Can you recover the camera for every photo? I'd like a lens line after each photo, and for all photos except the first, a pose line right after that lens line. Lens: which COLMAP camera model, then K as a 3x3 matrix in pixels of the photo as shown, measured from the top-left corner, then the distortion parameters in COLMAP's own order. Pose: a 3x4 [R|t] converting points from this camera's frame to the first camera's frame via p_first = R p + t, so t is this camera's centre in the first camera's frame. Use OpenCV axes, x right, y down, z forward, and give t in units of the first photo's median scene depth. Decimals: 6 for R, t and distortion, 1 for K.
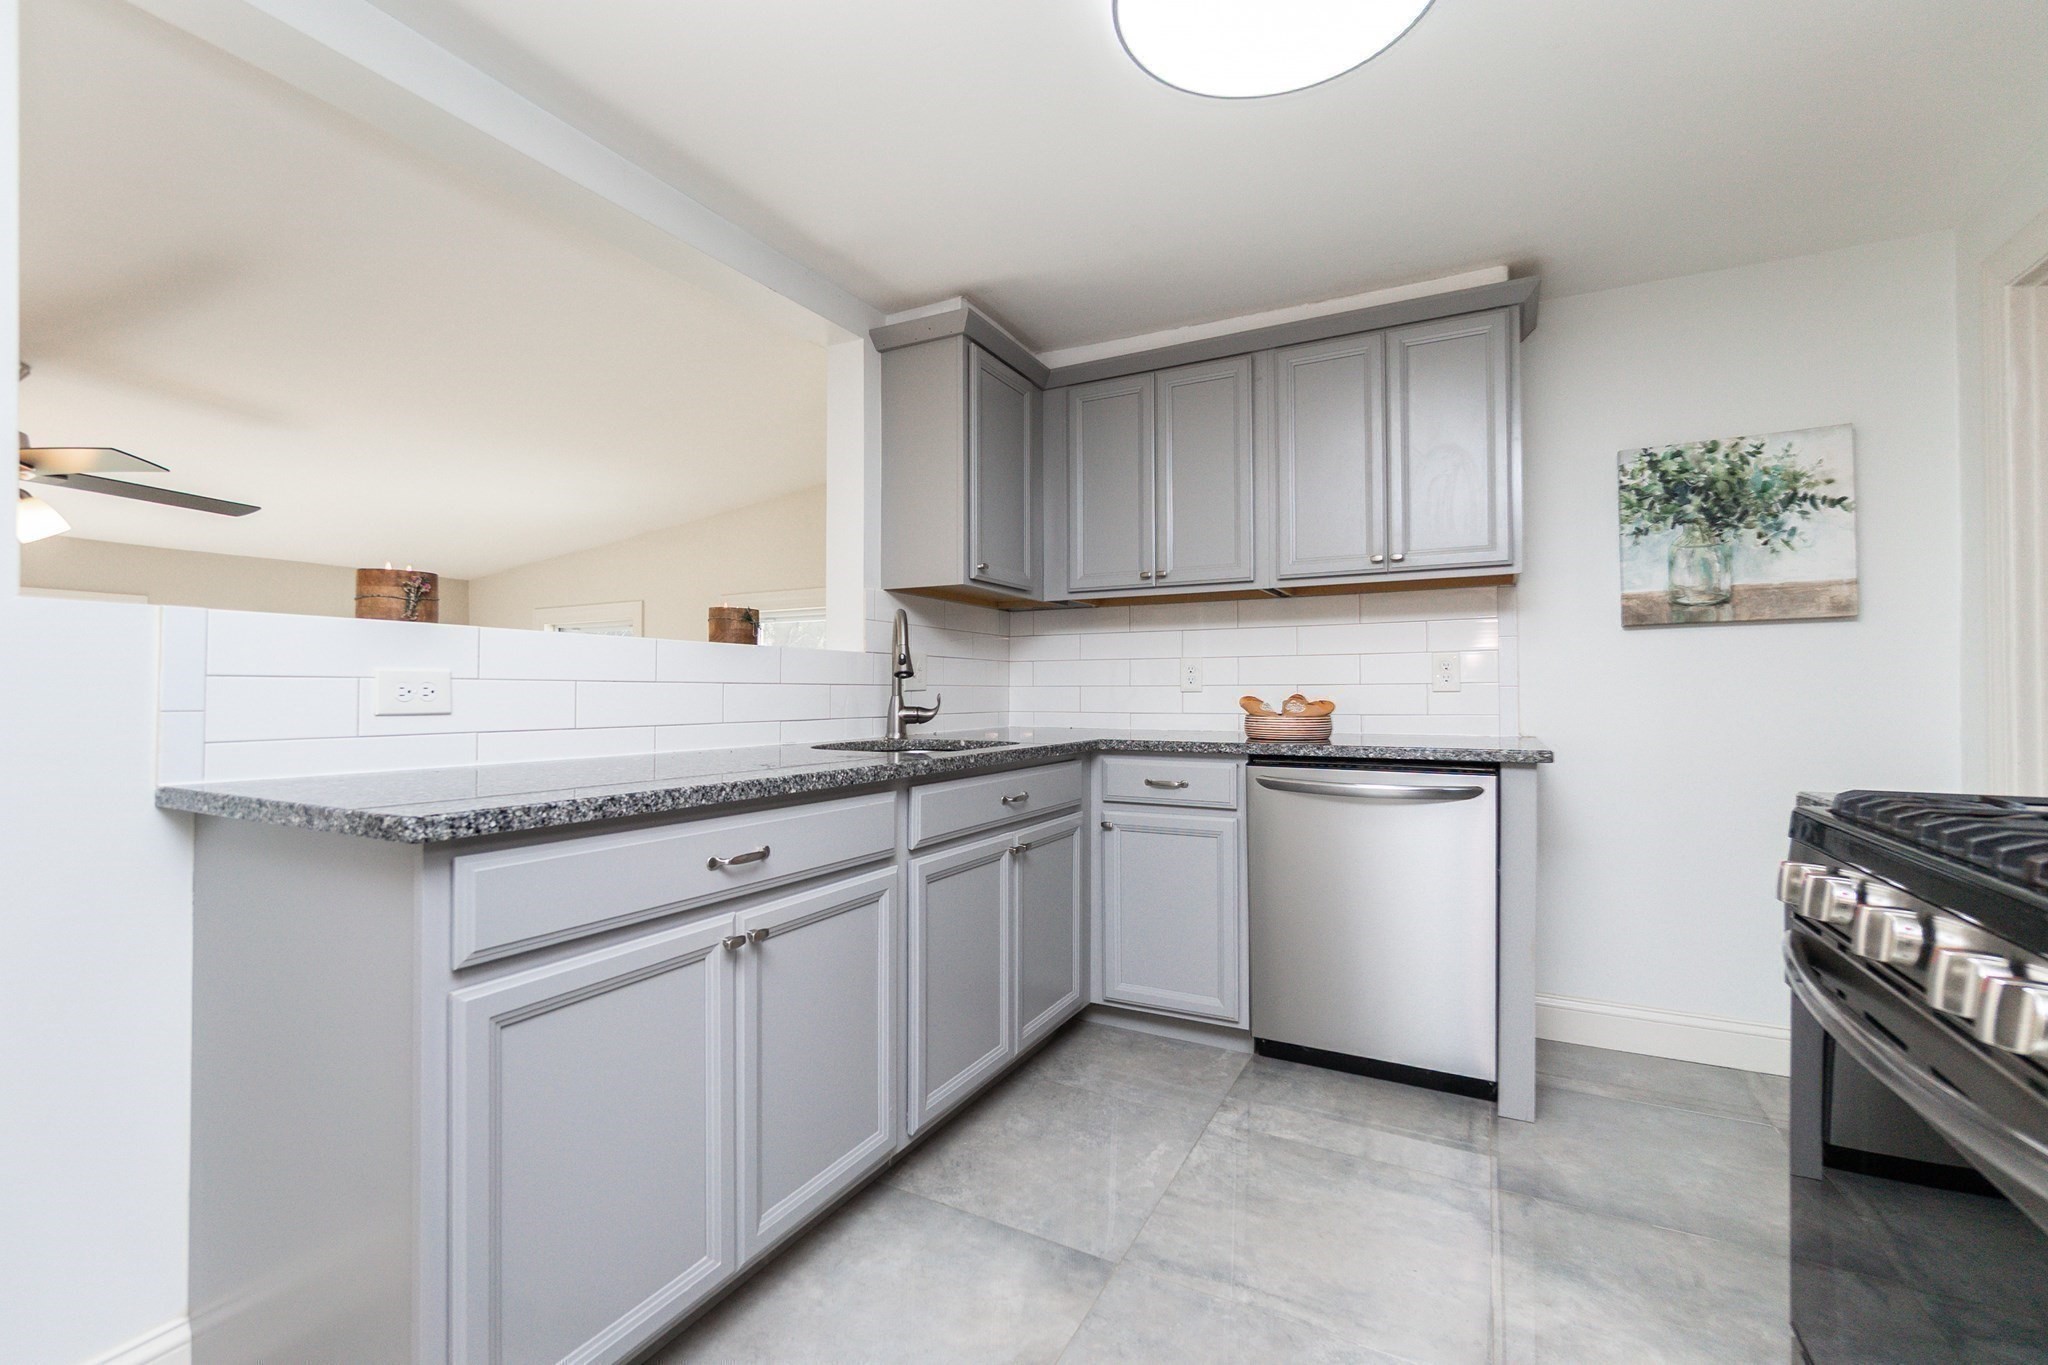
lens RADIAL K [[873.8, 0, 1024.0], [0, 873.8, 682.5], [0, 0, 1]] dist [-0.018242, 0.000104]
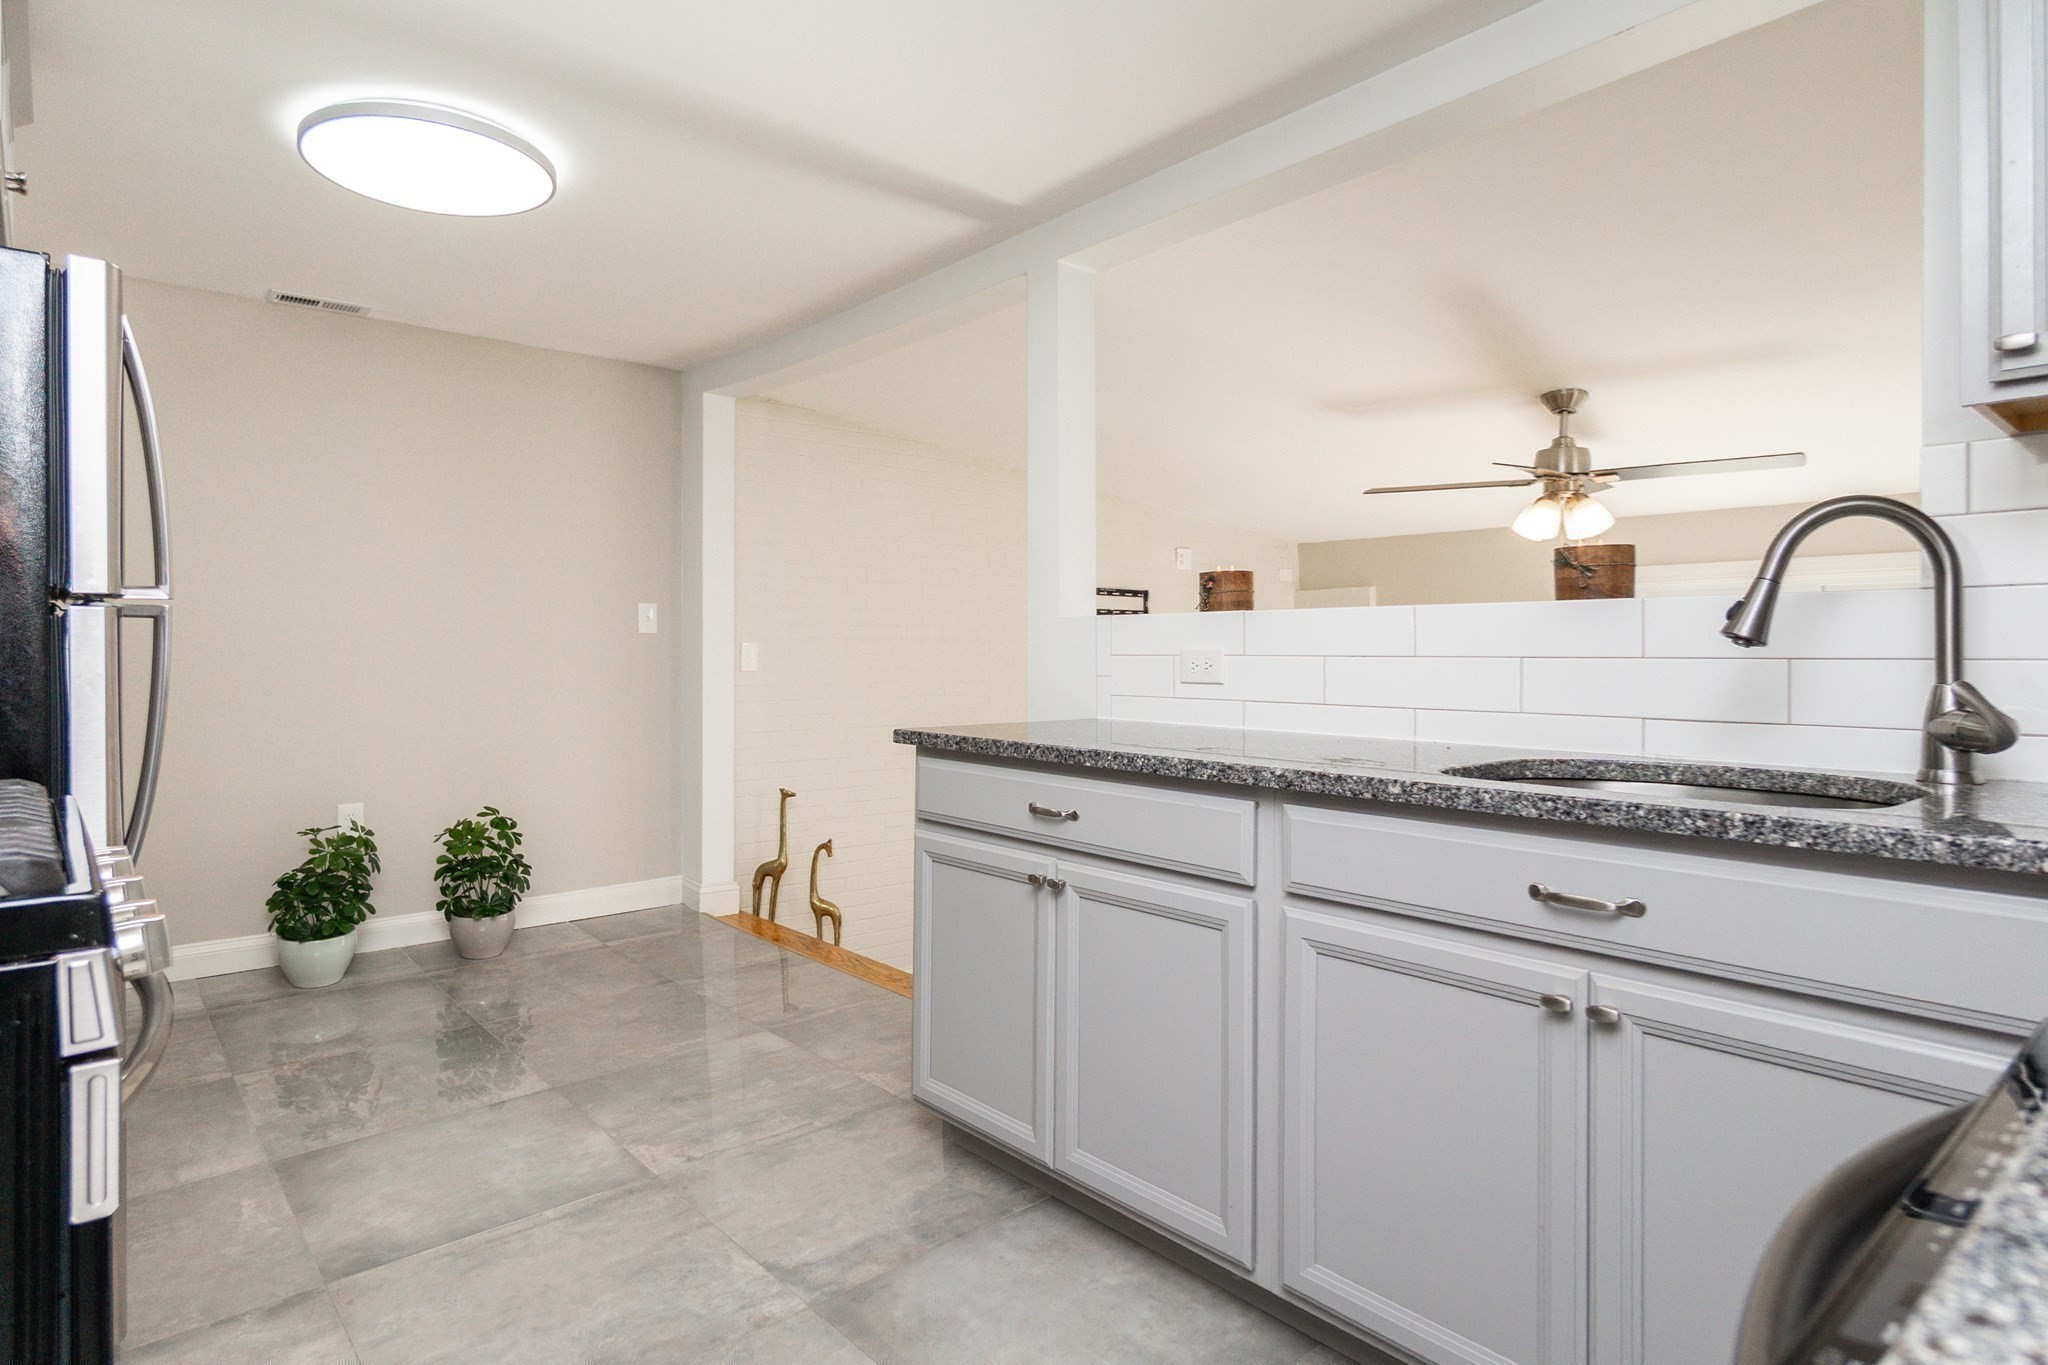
lens RADIAL K [[1115.1, 0, 951.4], [0, 1115.1, 648.1], [0, 0, 1]] dist [0.002837, -0.017949]
pose [[-0.393973, -0.005122, -0.919108, 0.587706], [0.007763, 0.999930, -0.008899, -0.002457], [0.919089, -0.010641, -0.393906, 0.784474]]
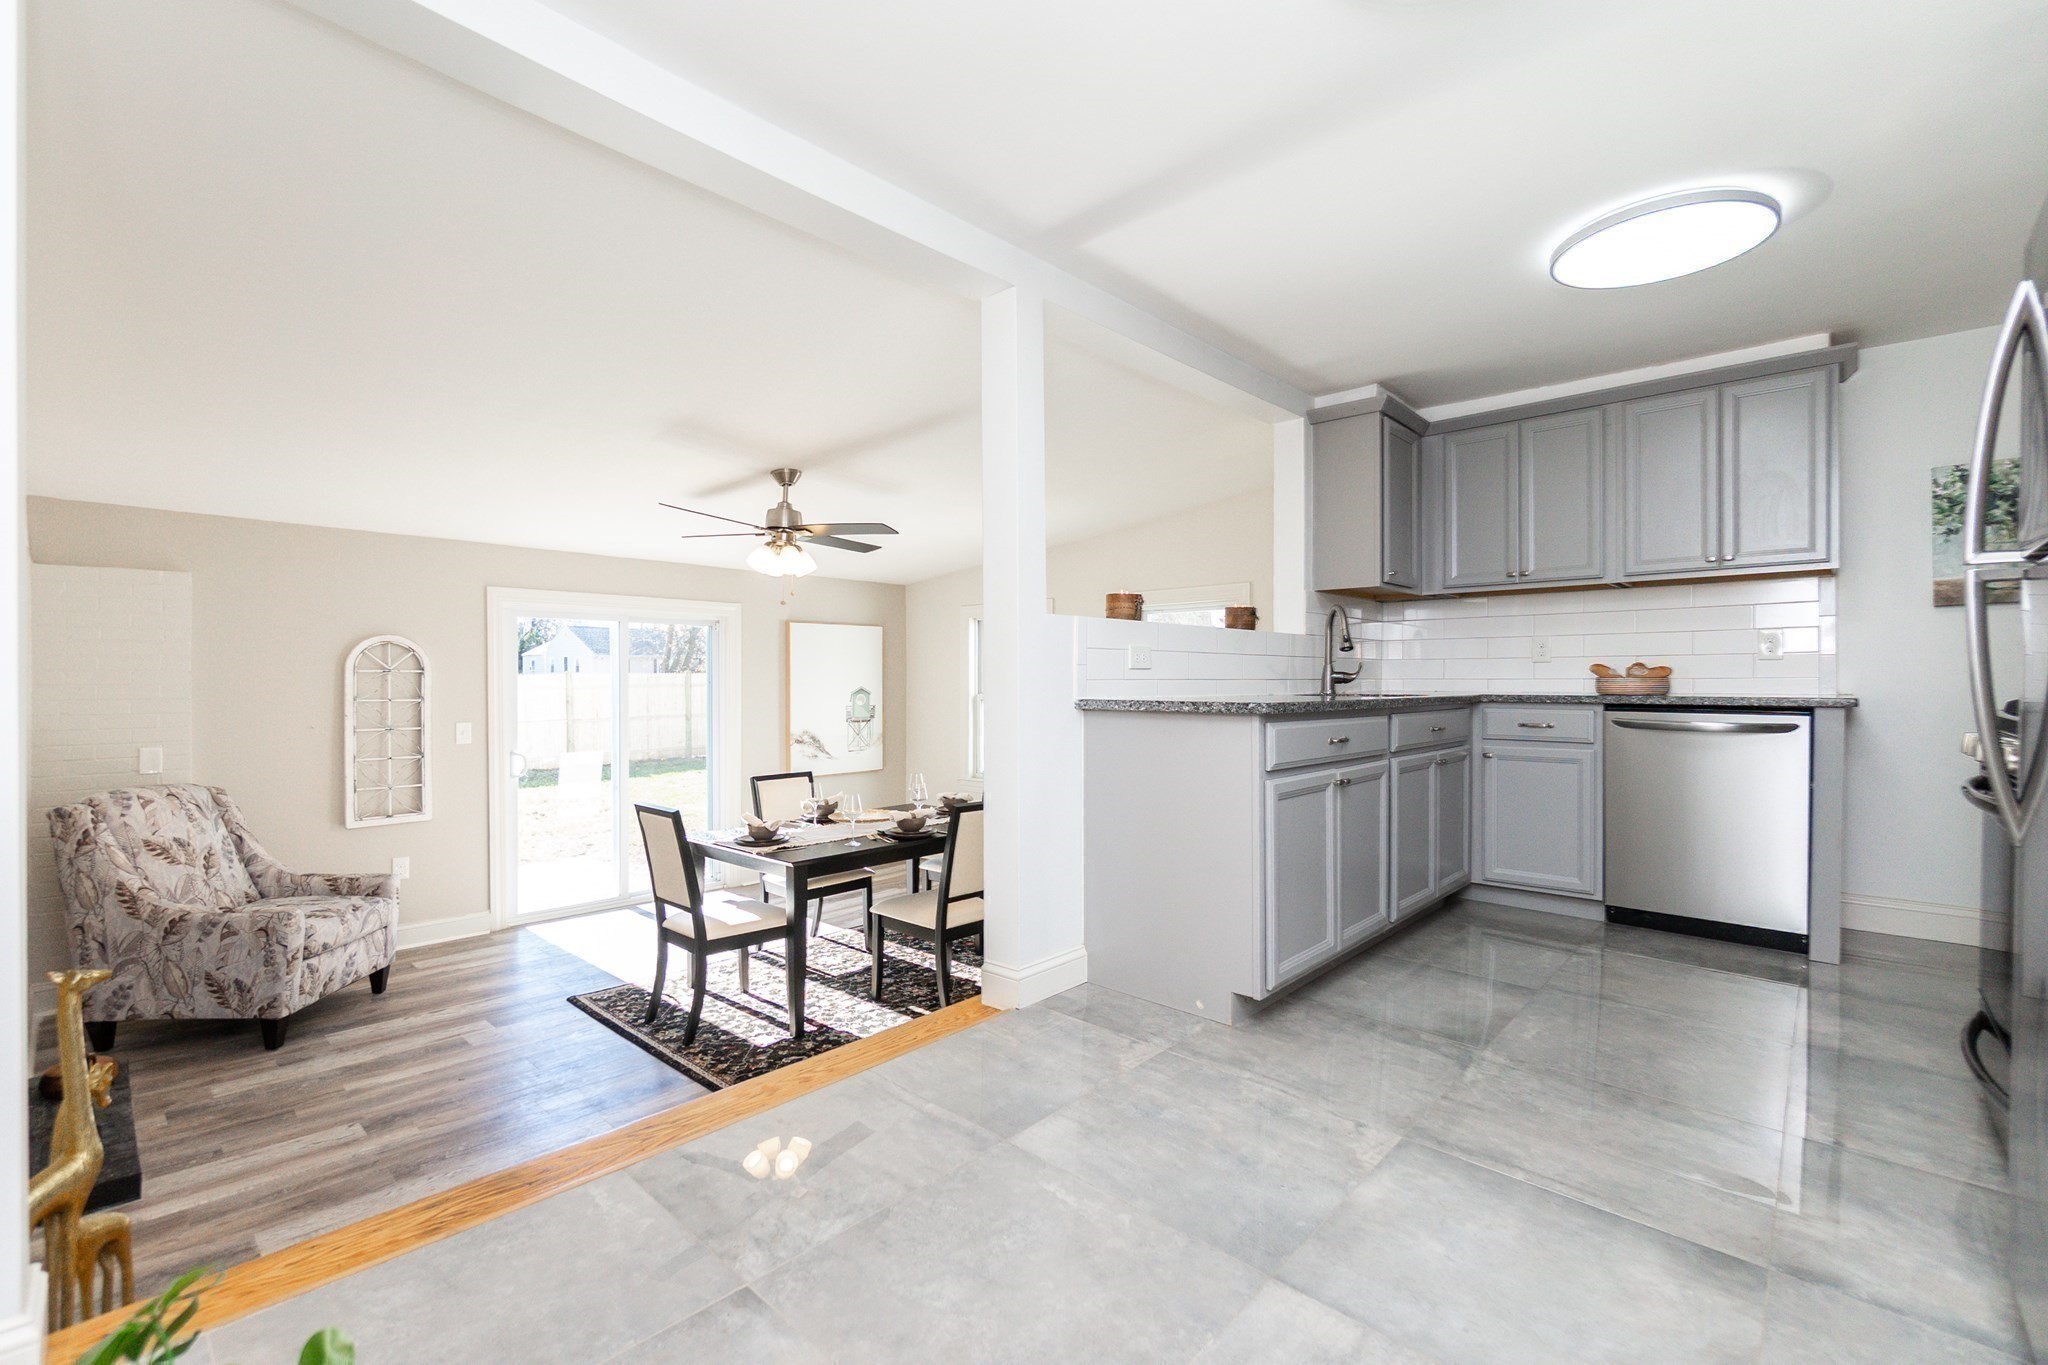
lens RADIAL K [[892.2, 0, 1025.4], [0, 892.2, 688.5], [0, 0, 1]] dist [-0.010651, 0.000008]
pose [[0.967785, 0.002073, -0.251768, -0.274921], [0.004127, 0.999701, 0.024097, 0.018971], [0.251743, -0.024360, 0.967487, -0.596155]]
